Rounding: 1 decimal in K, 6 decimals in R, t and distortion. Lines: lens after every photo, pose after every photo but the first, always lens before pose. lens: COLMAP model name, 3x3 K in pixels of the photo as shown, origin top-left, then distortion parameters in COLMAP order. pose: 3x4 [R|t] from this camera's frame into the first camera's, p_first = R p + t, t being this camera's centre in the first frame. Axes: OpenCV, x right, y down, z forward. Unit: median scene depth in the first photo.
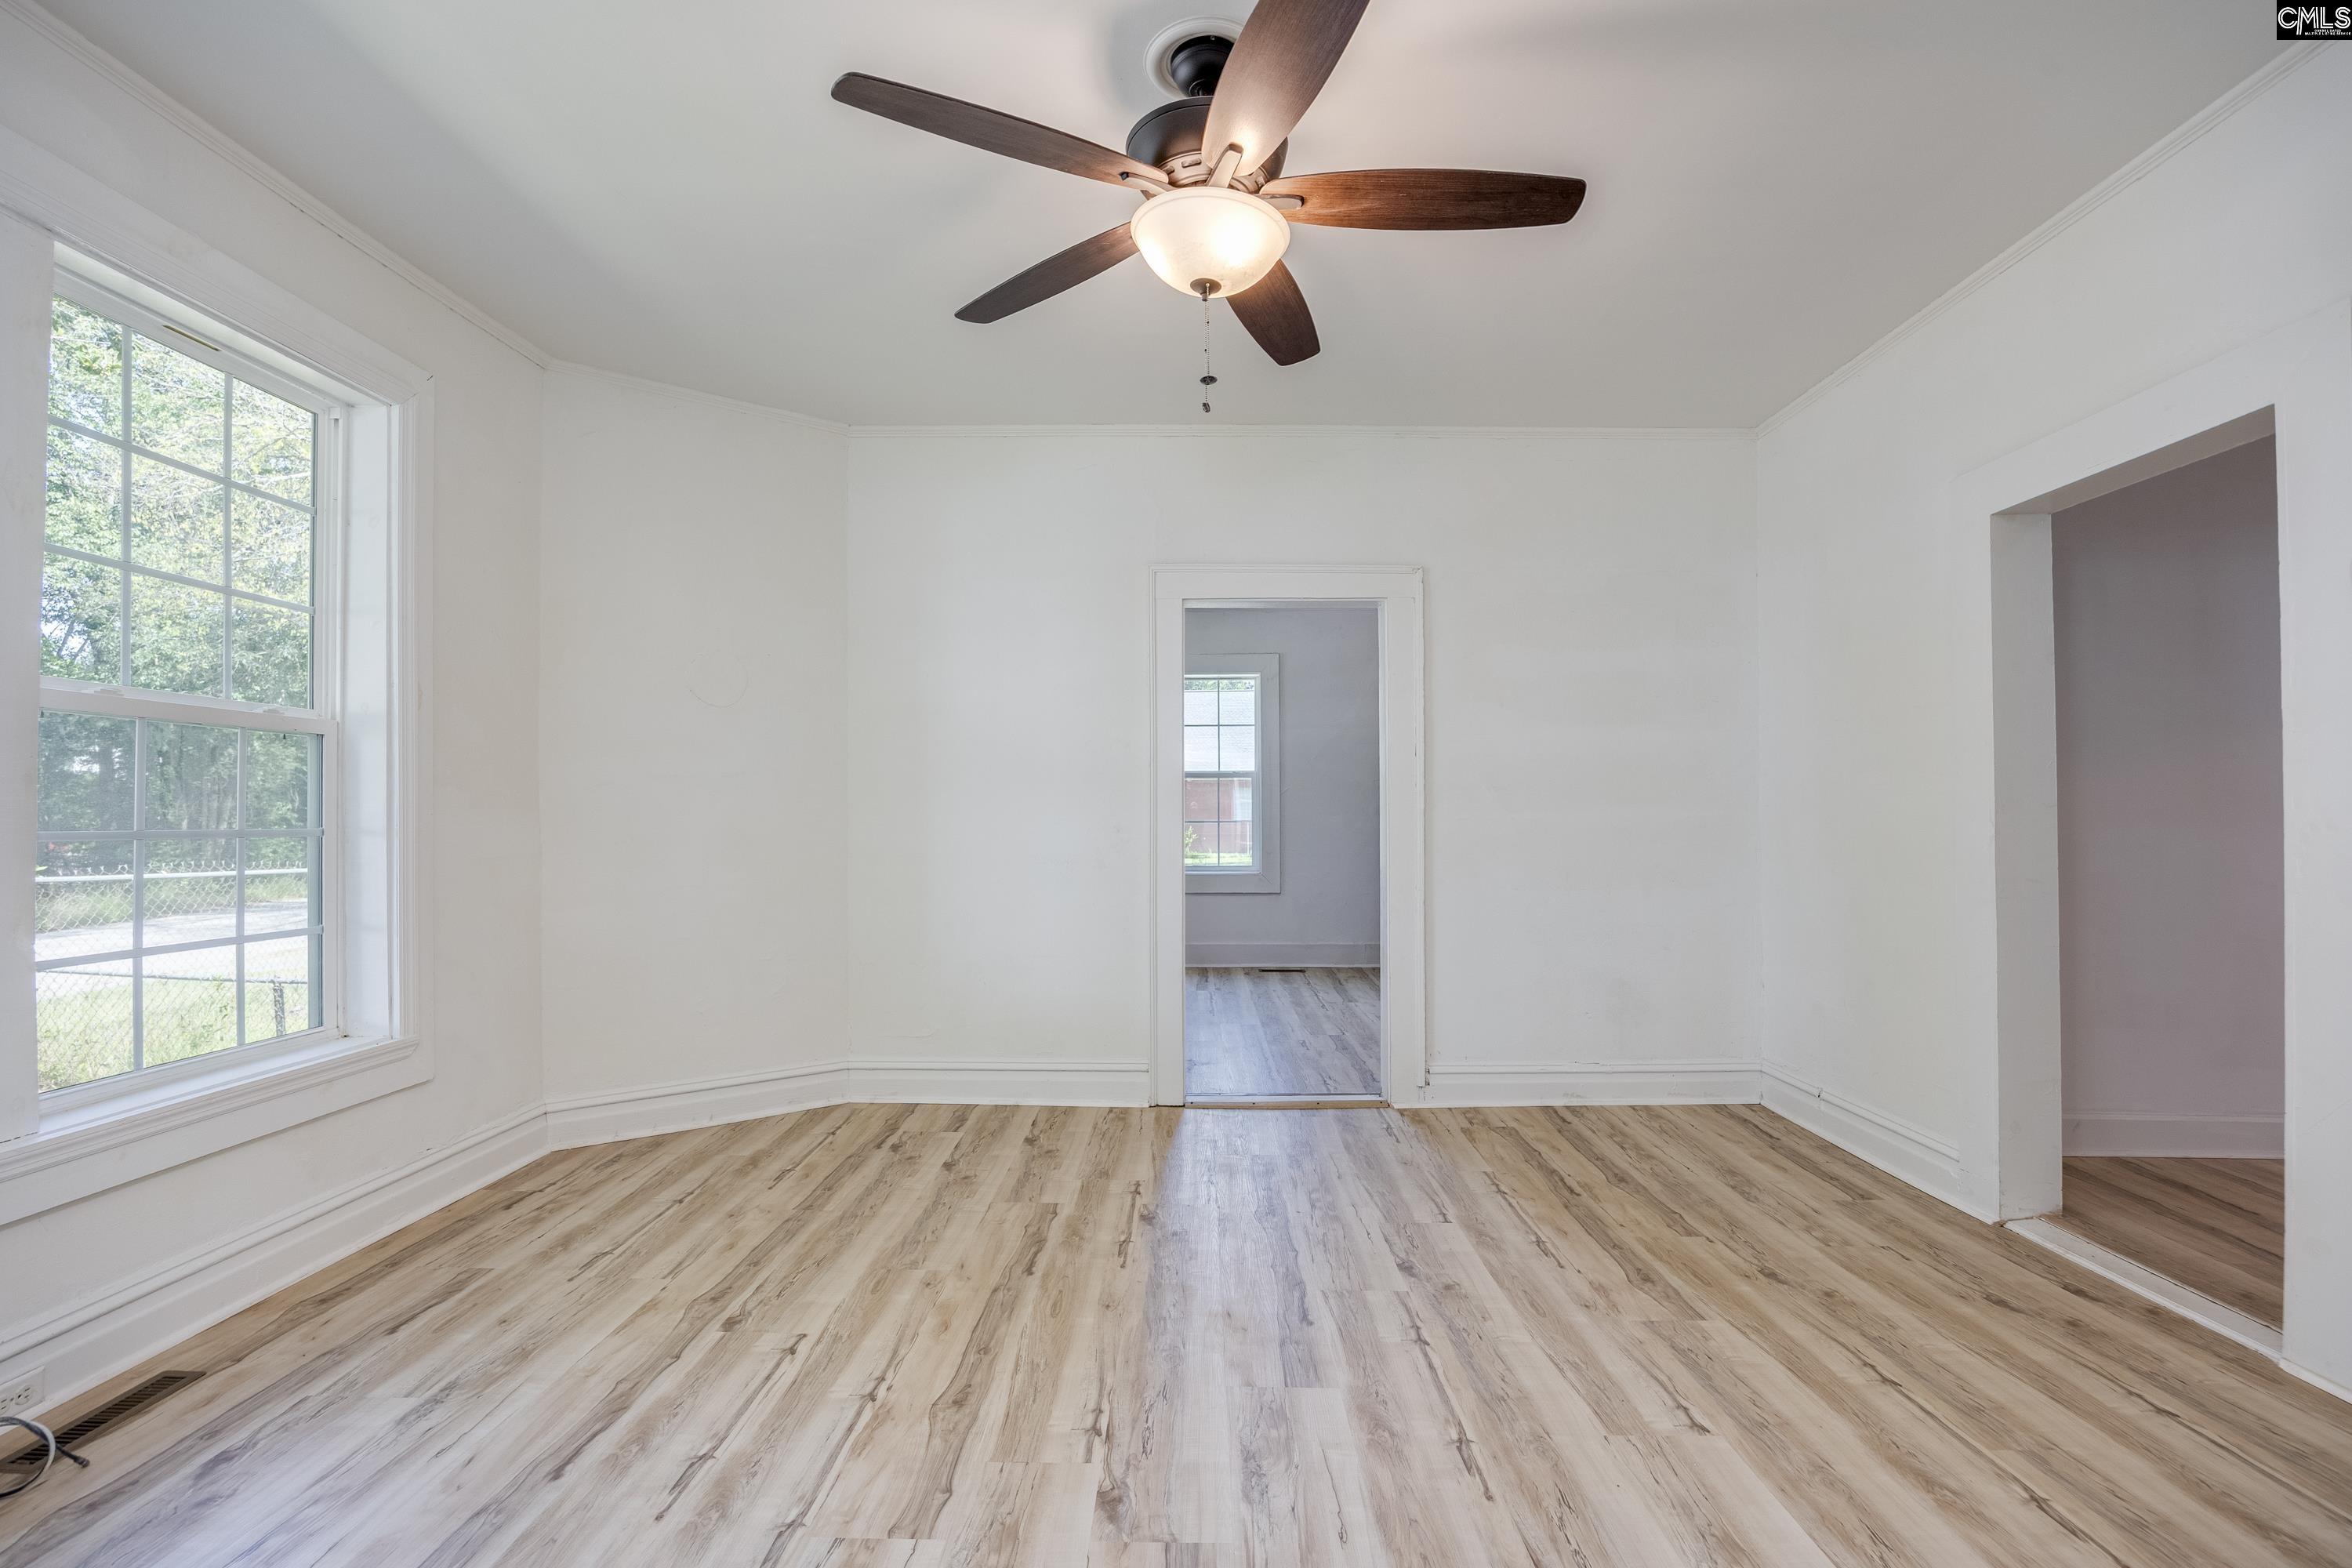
lens RADIAL K [[1052.2, 0, 1163.1], [0, 1052.2, 784.5], [0, 0, 1]] dist [-0.015555, 0.001928]
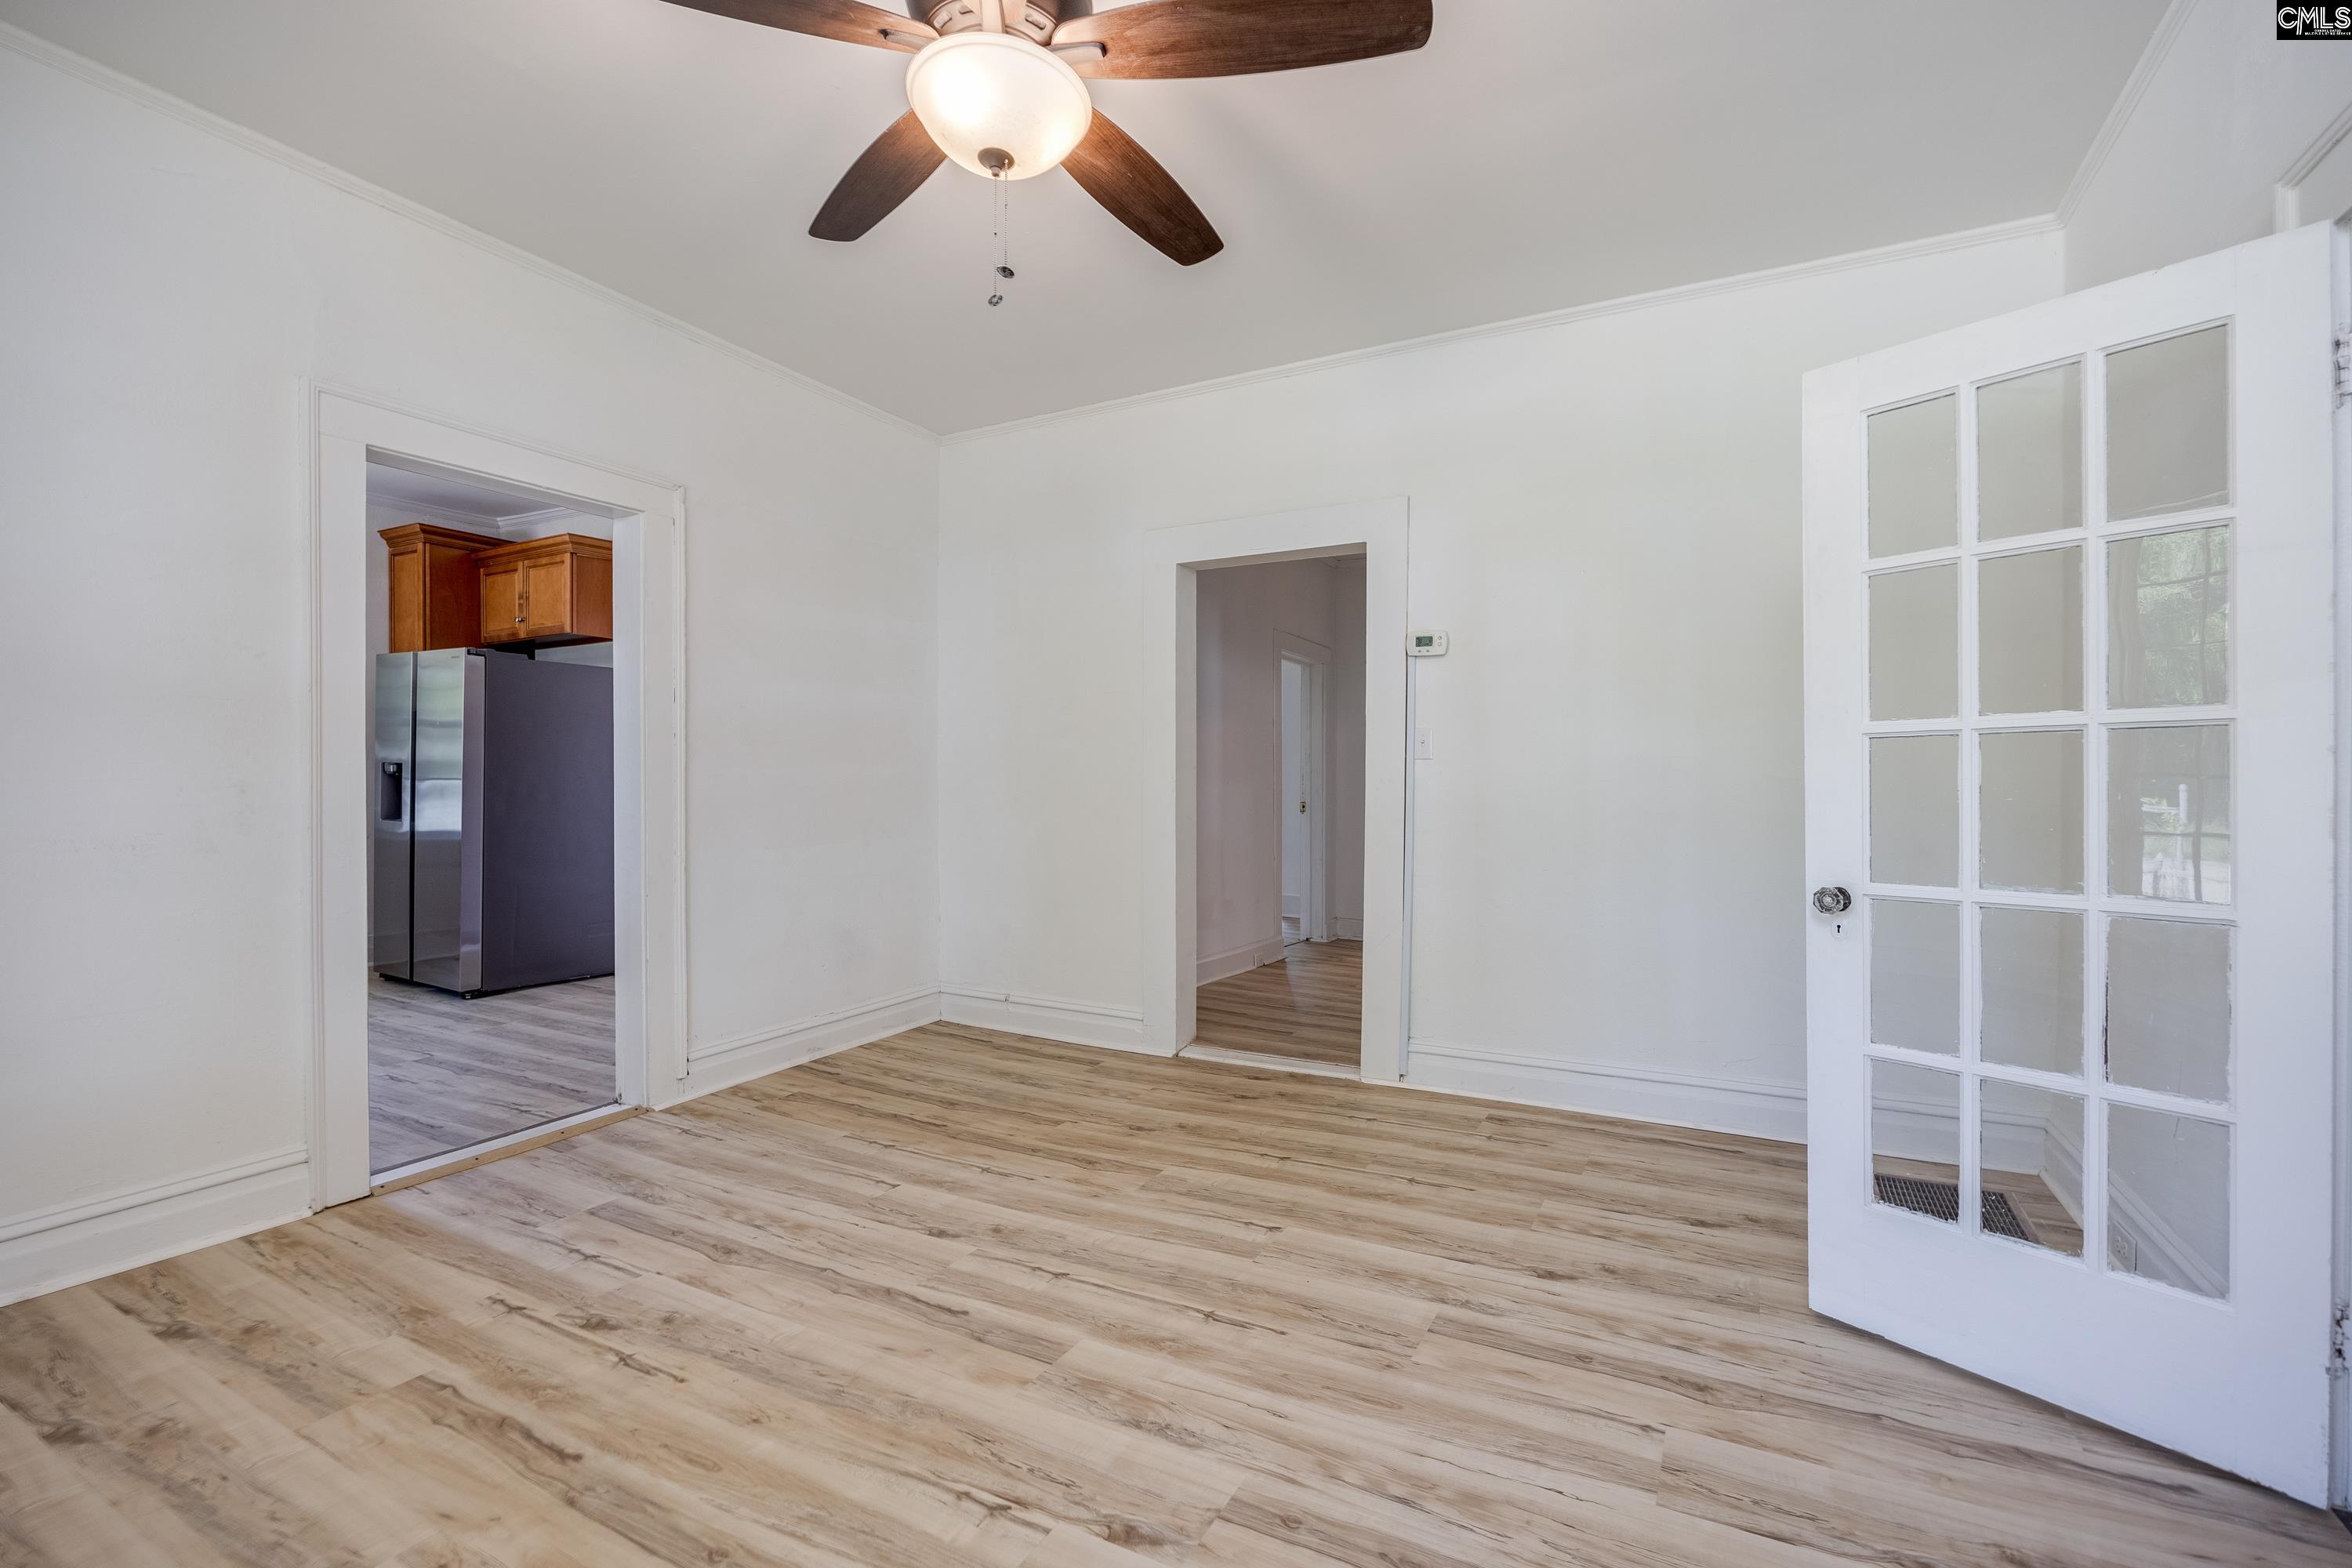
lens RADIAL K [[1052.2, 0, 1164.6], [0, 1052.2, 775.2], [0, 0, 1]] dist [-0.015555, 0.001928]
pose [[0.452365, 0.003741, 0.891825, -0.539566], [-0.032223, 0.999407, 0.012153, 0.014645], [-0.891251, -0.034235, 0.452217, 0.379865]]
